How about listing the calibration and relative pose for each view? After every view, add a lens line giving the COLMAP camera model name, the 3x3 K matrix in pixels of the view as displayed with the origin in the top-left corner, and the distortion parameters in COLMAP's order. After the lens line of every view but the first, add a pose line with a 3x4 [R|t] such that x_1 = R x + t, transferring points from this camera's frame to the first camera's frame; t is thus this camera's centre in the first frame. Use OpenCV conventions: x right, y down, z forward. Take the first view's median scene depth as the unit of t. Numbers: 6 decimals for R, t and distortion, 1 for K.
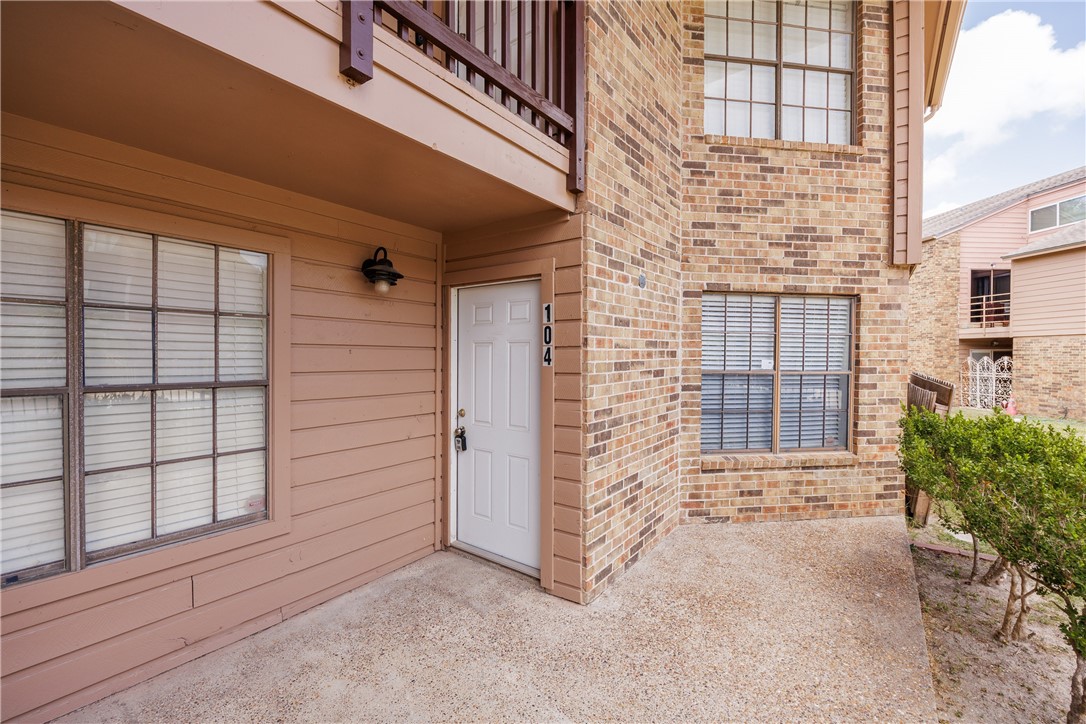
lens RADIAL K [[469.0, 0, 542.1], [0, 469.0, 363.0], [0, 0, 1]] dist [-0.015132, 0.000153]
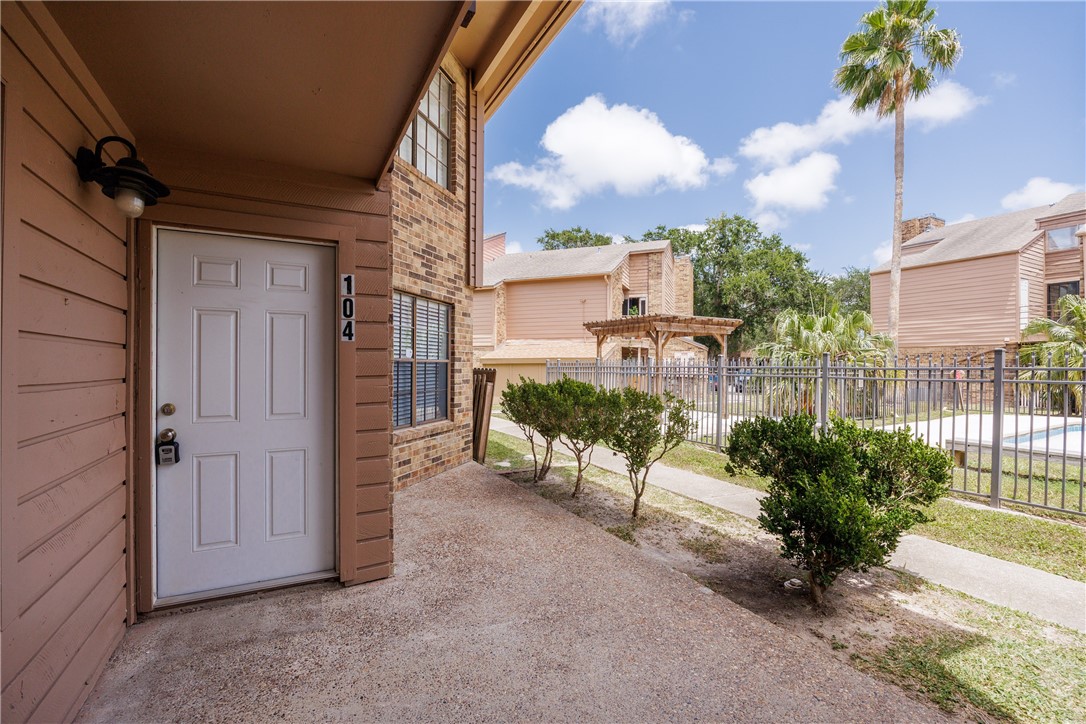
lens RADIAL K [[483.9, 0, 544.6], [0, 483.9, 367.9], [0, 0, 1]] dist [-0.018931, 0.000427]
pose [[0.411792, -0.004480, 0.911267, -0.510054], [0.015797, 0.999873, -0.002223, 0.049387], [-0.911141, 0.015310, 0.411811, 0.179366]]
